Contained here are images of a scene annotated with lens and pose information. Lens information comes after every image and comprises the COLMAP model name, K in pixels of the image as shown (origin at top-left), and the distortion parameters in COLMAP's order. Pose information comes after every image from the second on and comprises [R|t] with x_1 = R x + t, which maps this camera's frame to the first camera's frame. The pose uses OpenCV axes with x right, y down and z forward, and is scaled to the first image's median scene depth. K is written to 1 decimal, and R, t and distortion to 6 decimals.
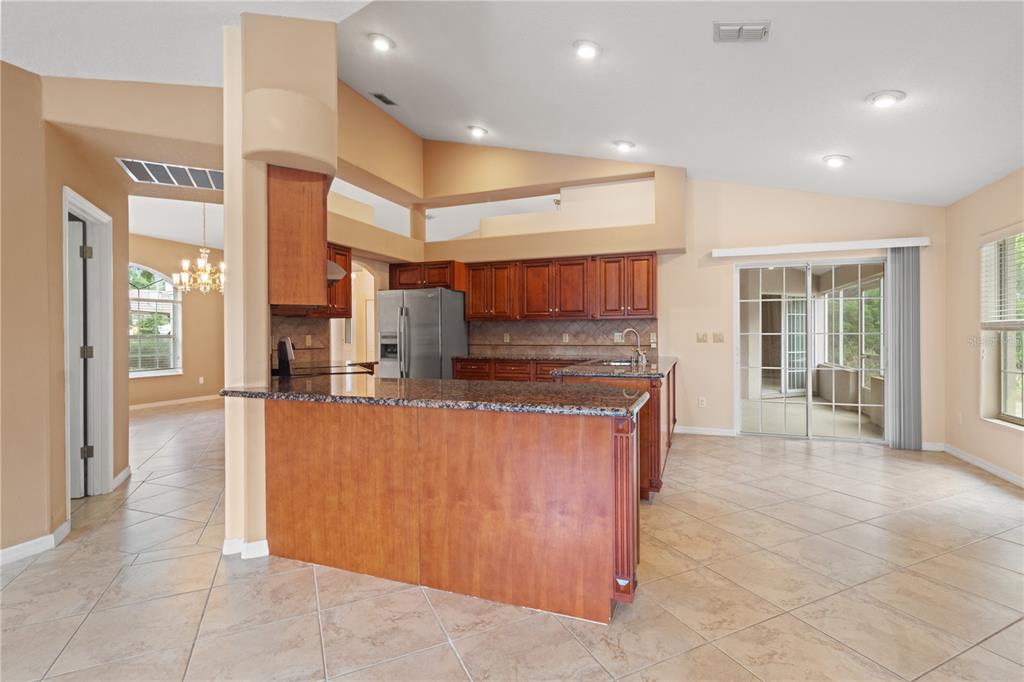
lens RADIAL K [[487.2, 0, 514.4], [0, 487.2, 336.6], [0, 0, 1]] dist [0.004425, 0.000080]
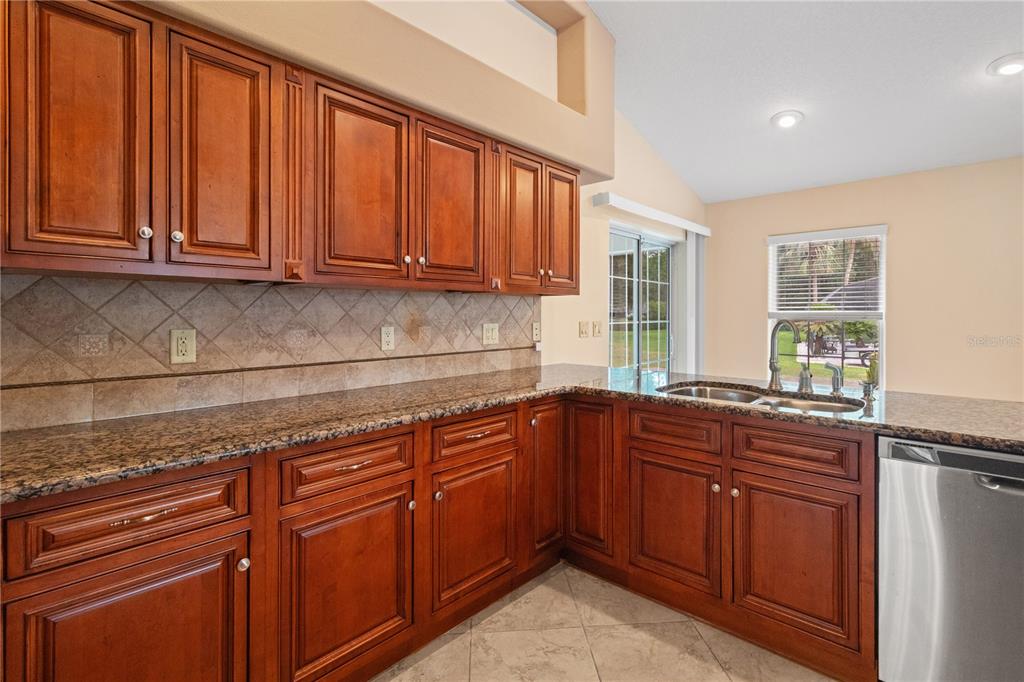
lens RADIAL K [[487.2, 0, 530.3], [0, 487.2, 314.9], [0, 0, 1]] dist [0.004425, 0.000080]
pose [[0.363465, 0.002166, 0.931605, -0.243891], [0.001683, 0.999994, -0.002982, -0.016761], [-0.931606, 0.002652, 0.363459, 0.936097]]
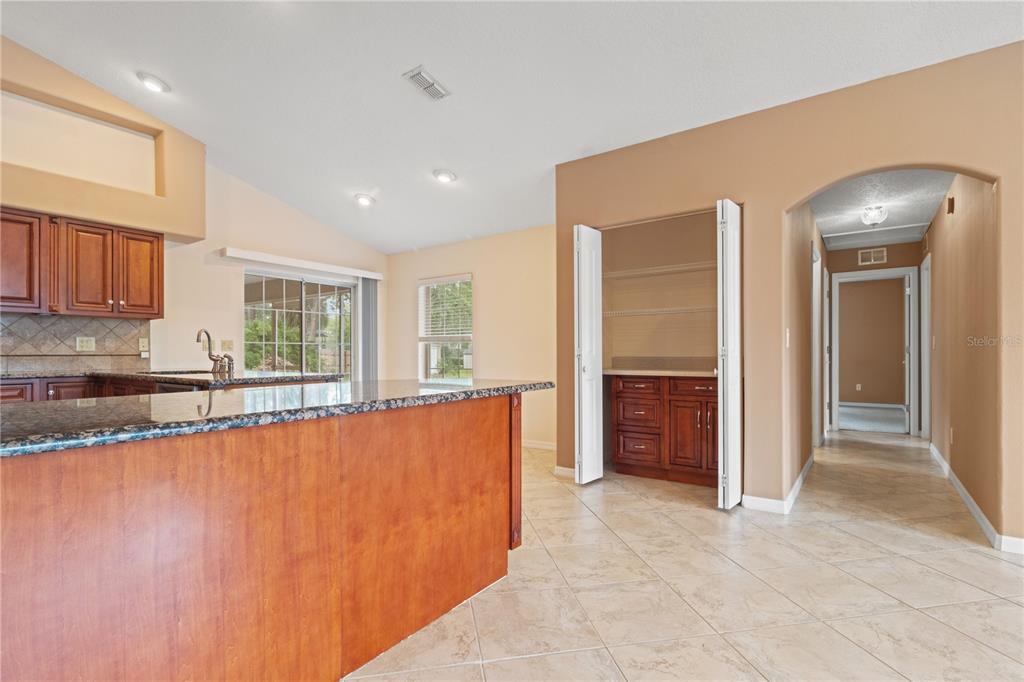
lens RADIAL K [[487.2, 0, 527.8], [0, 487.2, 357.2], [0, 0, 1]] dist [0.004425, 0.000080]
pose [[0.237665, -0.004141, 0.971338, -0.364318], [0.006794, 0.999974, 0.002601, 0.027909], [-0.971324, 0.005981, 0.237686, 0.267133]]
